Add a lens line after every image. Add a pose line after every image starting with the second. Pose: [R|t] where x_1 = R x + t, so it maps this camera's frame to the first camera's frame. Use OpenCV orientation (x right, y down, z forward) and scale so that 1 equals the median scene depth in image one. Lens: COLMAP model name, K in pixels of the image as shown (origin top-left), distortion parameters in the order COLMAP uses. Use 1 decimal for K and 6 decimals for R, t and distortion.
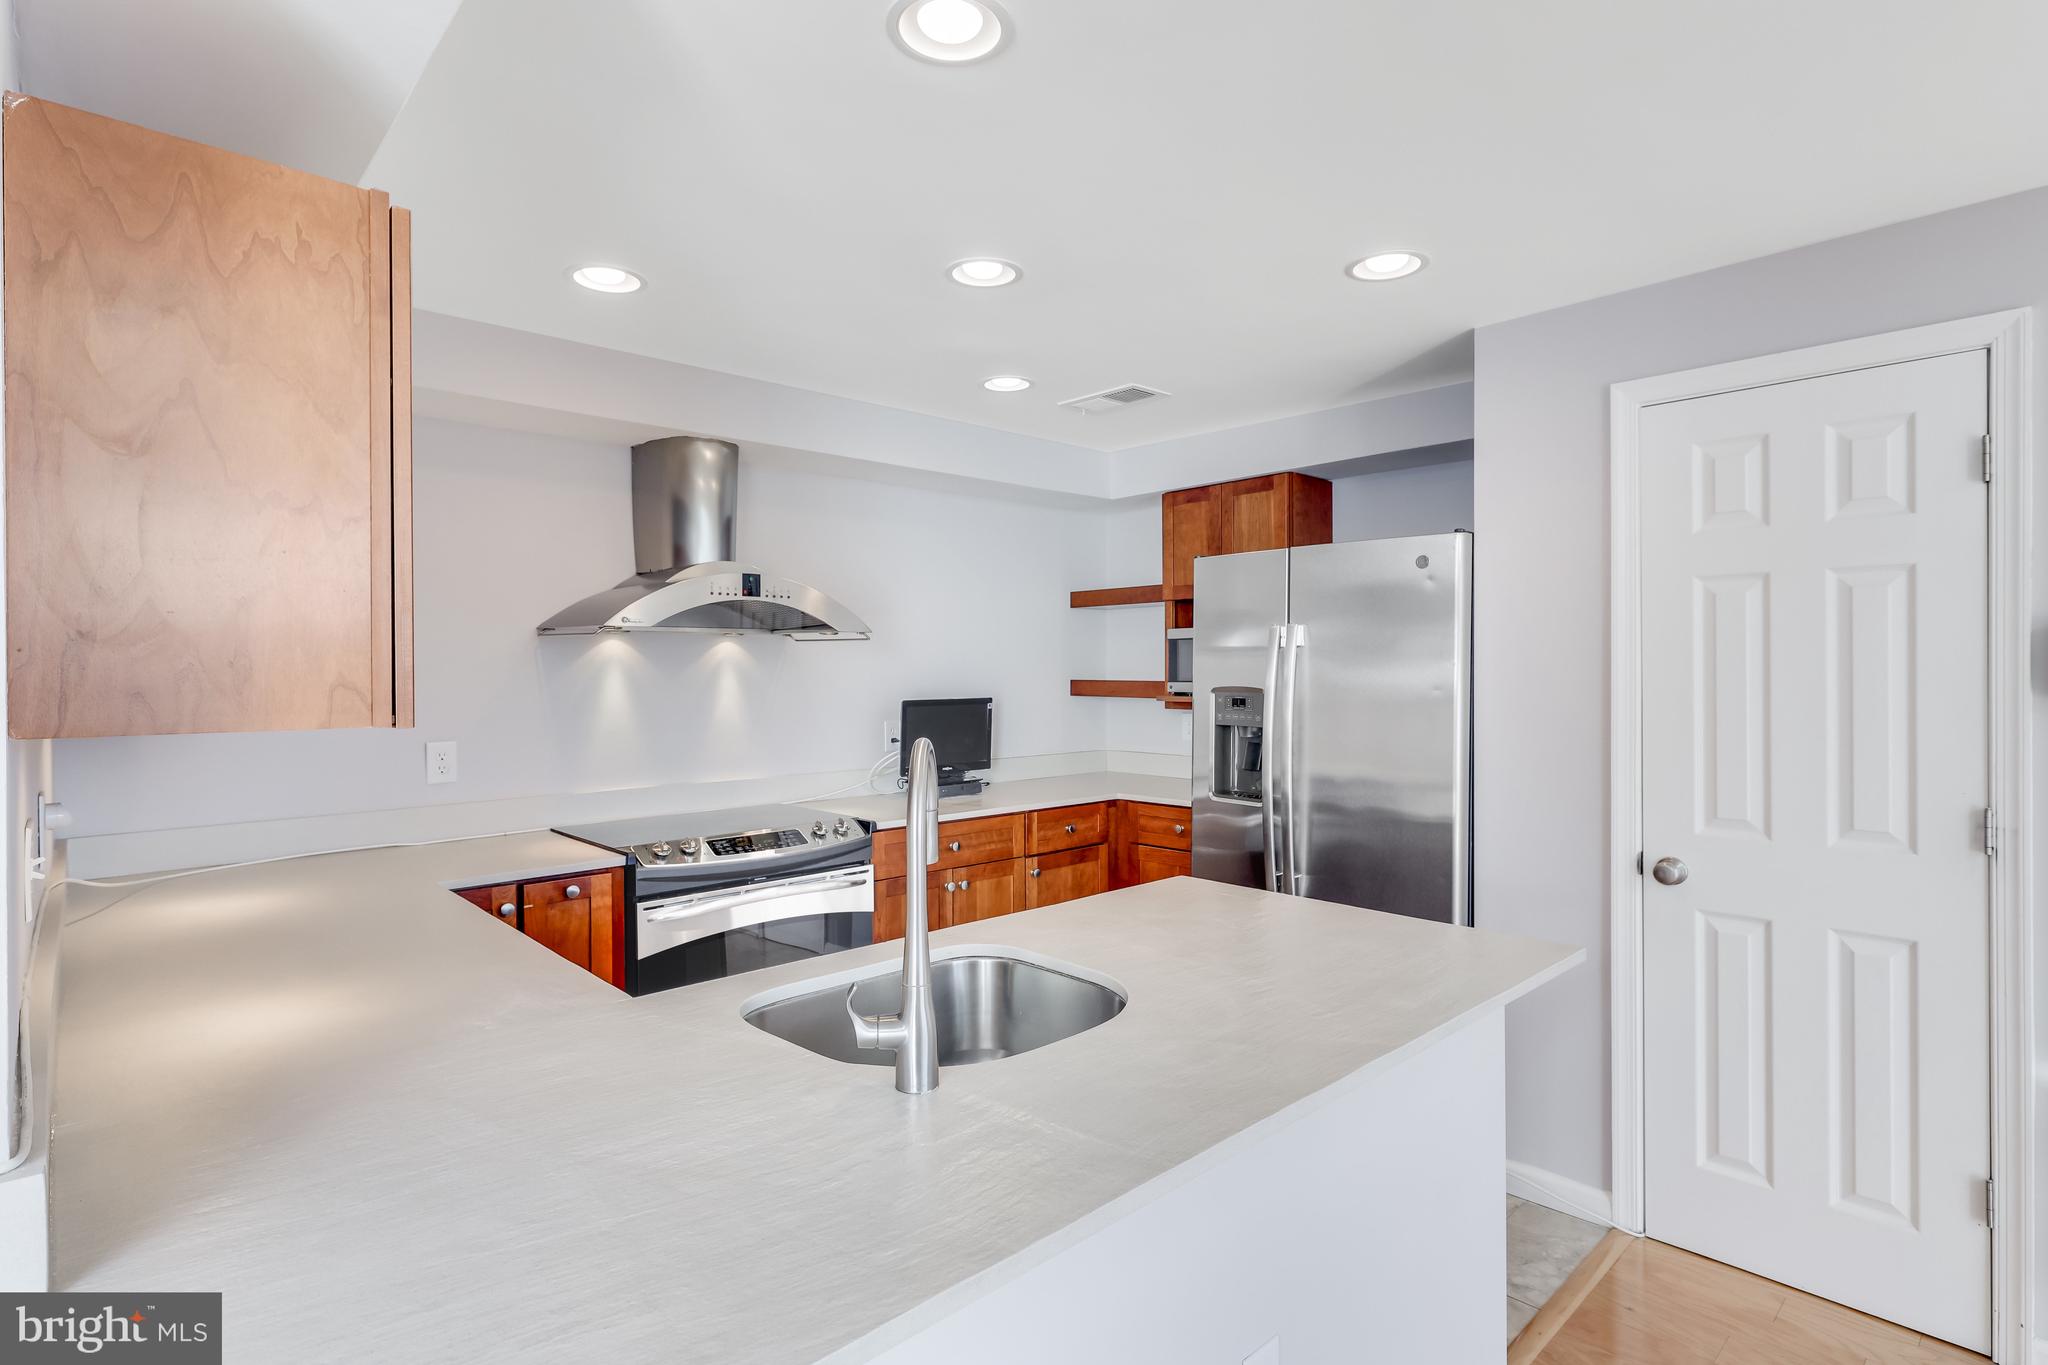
lens RADIAL K [[1010.7, 0, 1020.4], [0, 1010.7, 675.1], [0, 0, 1]] dist [0.000449, 0.000191]
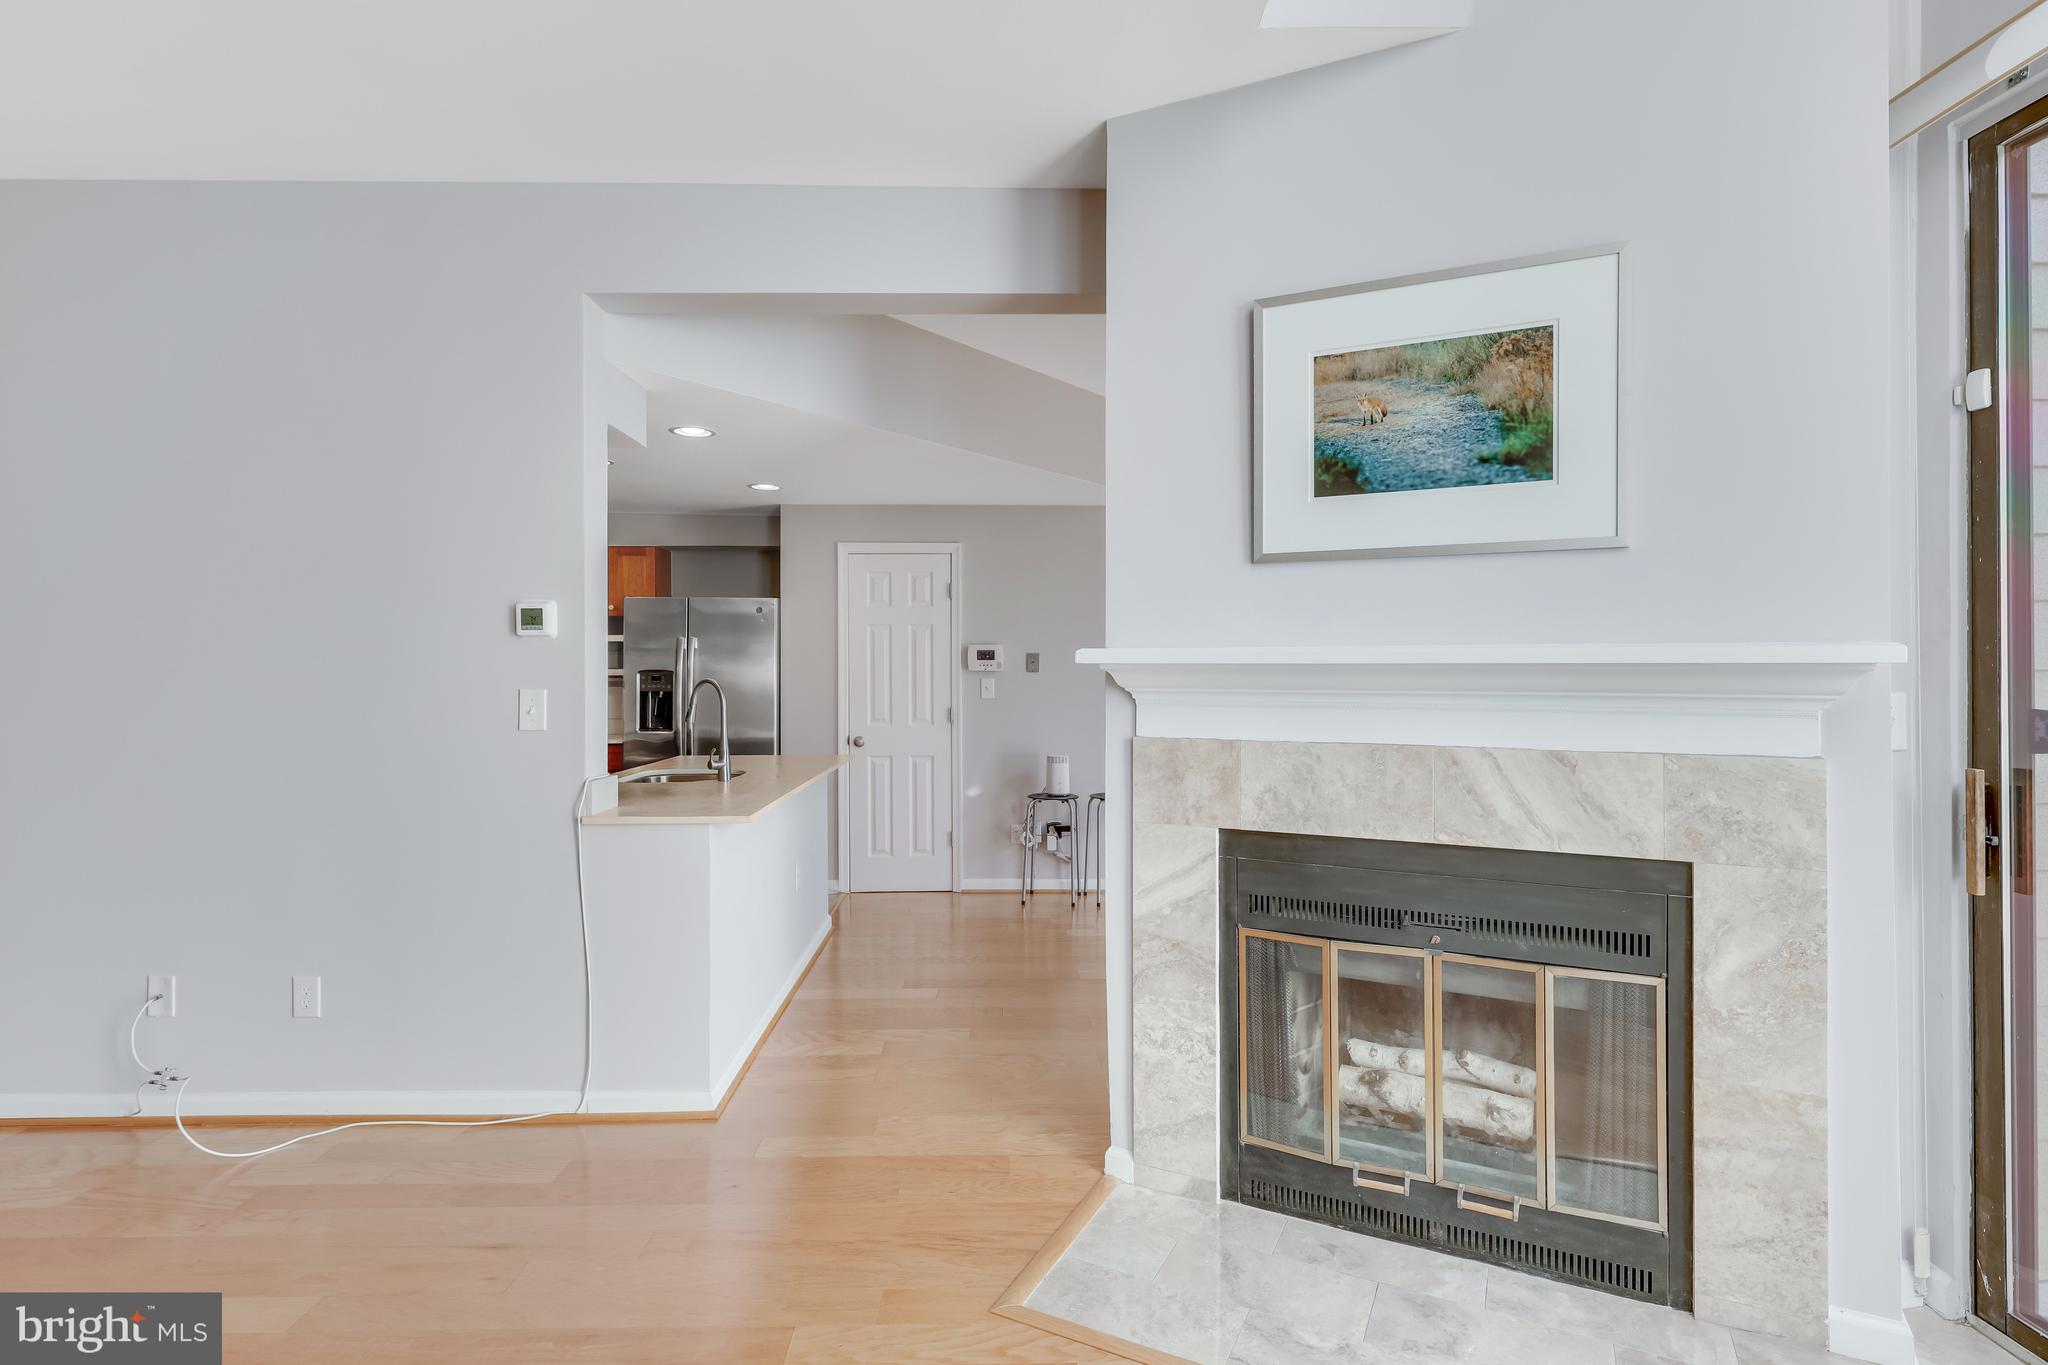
lens RADIAL K [[1010.7, 0, 1022.3], [0, 1010.7, 674.5], [0, 0, 1]] dist [0.000449, 0.000191]
pose [[0.661843, 0.000766, 0.749642, -0.745843], [0.001961, 0.999994, -0.002753, 0.026856], [-0.749640, 0.003292, 0.661838, -0.740454]]
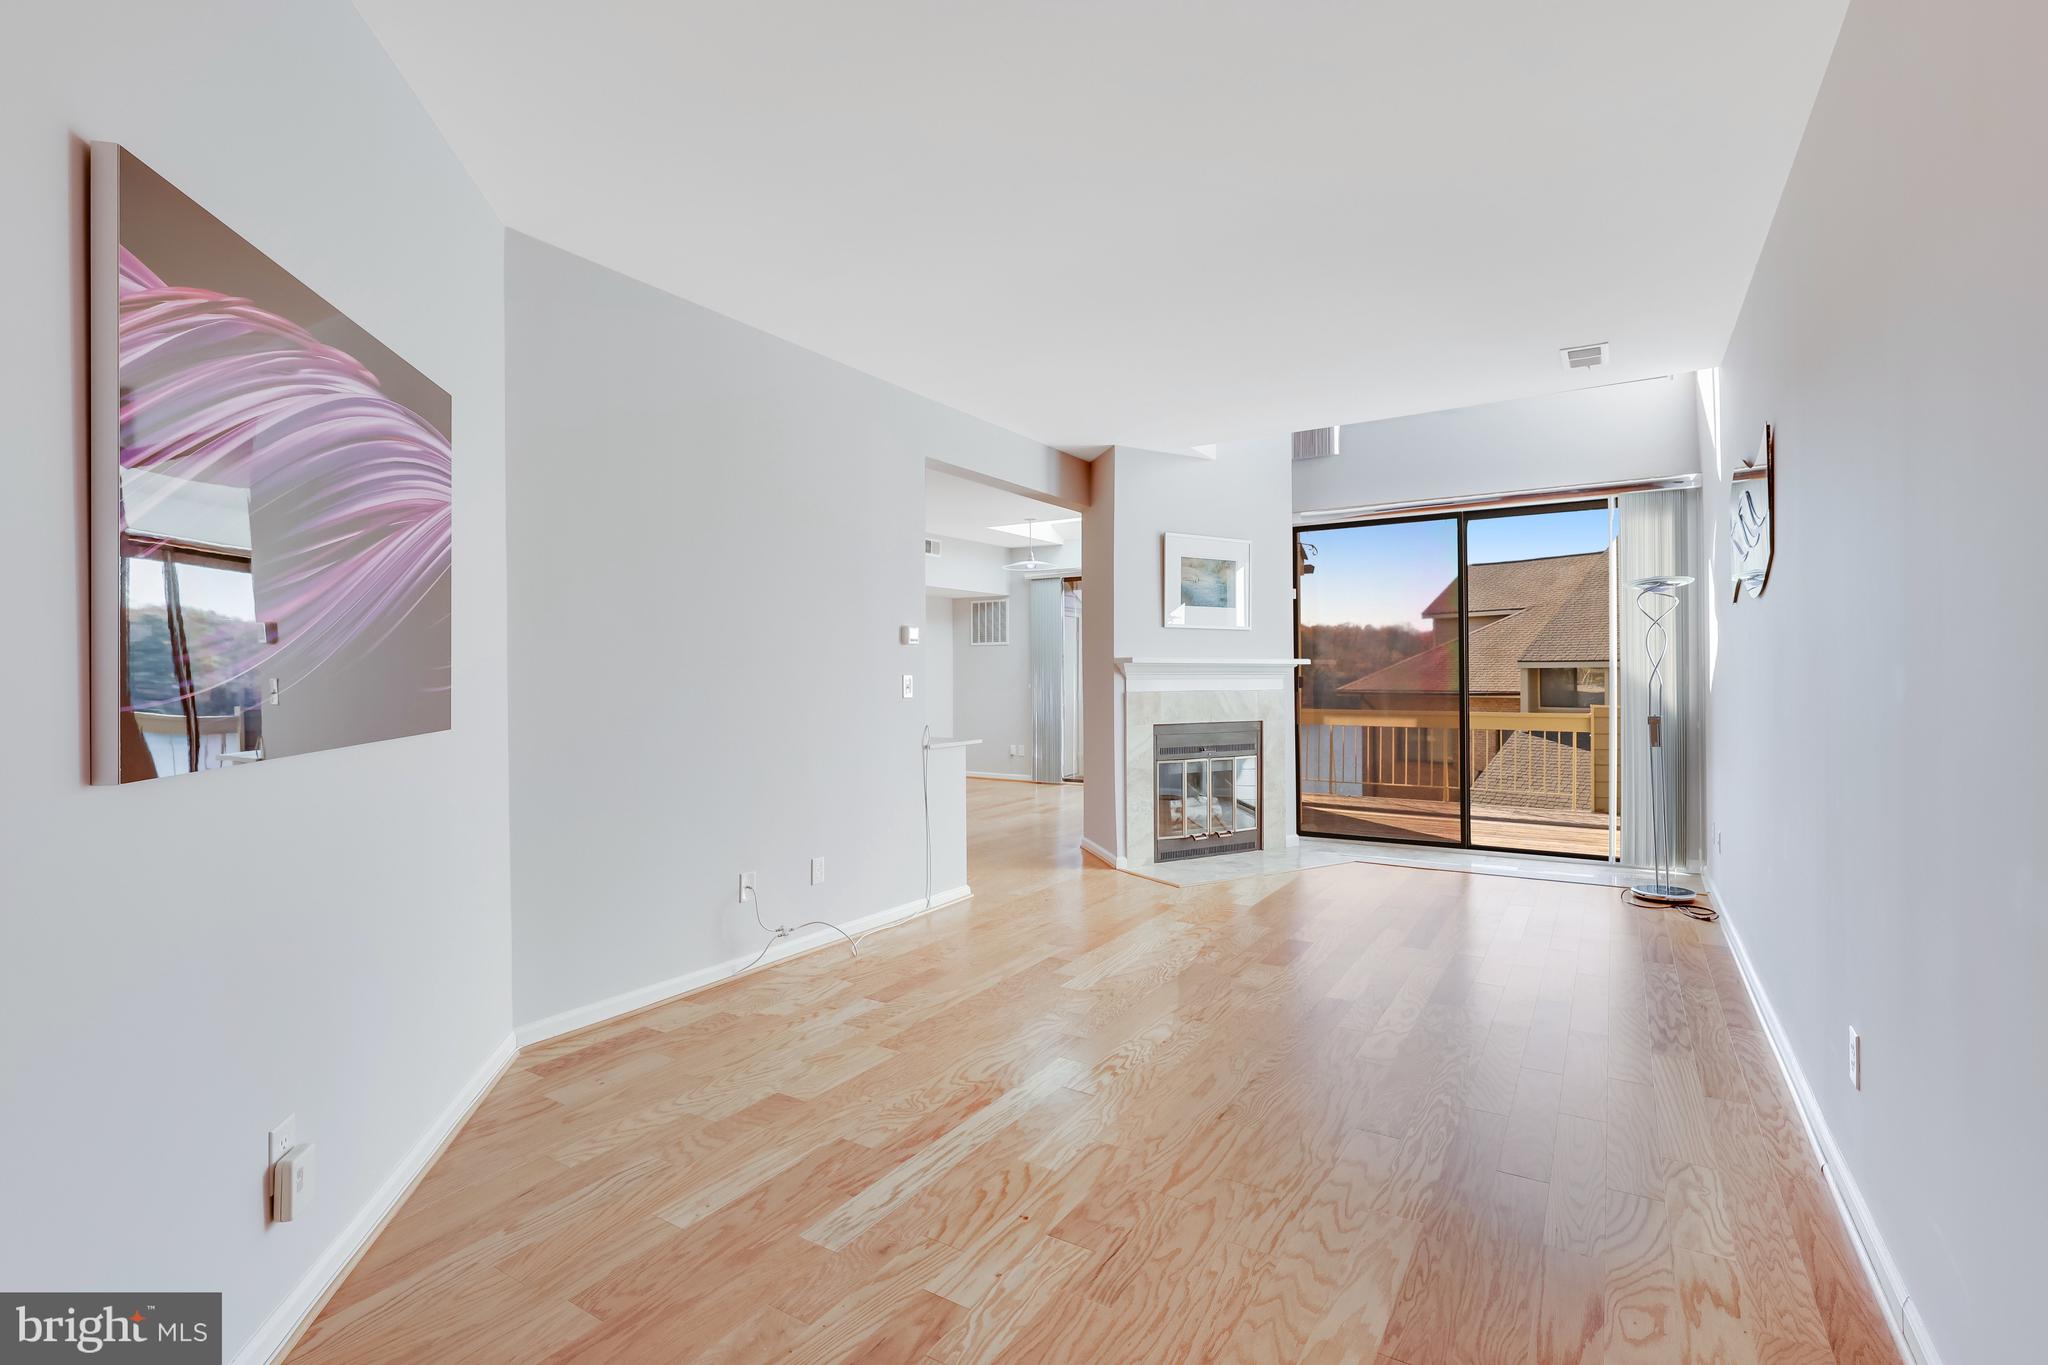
lens RADIAL K [[895.4, 0, 1025.0], [0, 895.4, 682.7], [0, 0, 1]] dist [0.000198, 0.001144]
pose [[-0.247551, -0.000210, 0.968875, -1.838859], [0.010484, 0.999941, 0.002895, 0.048822], [-0.968818, 0.010874, -0.247535, 0.426312]]
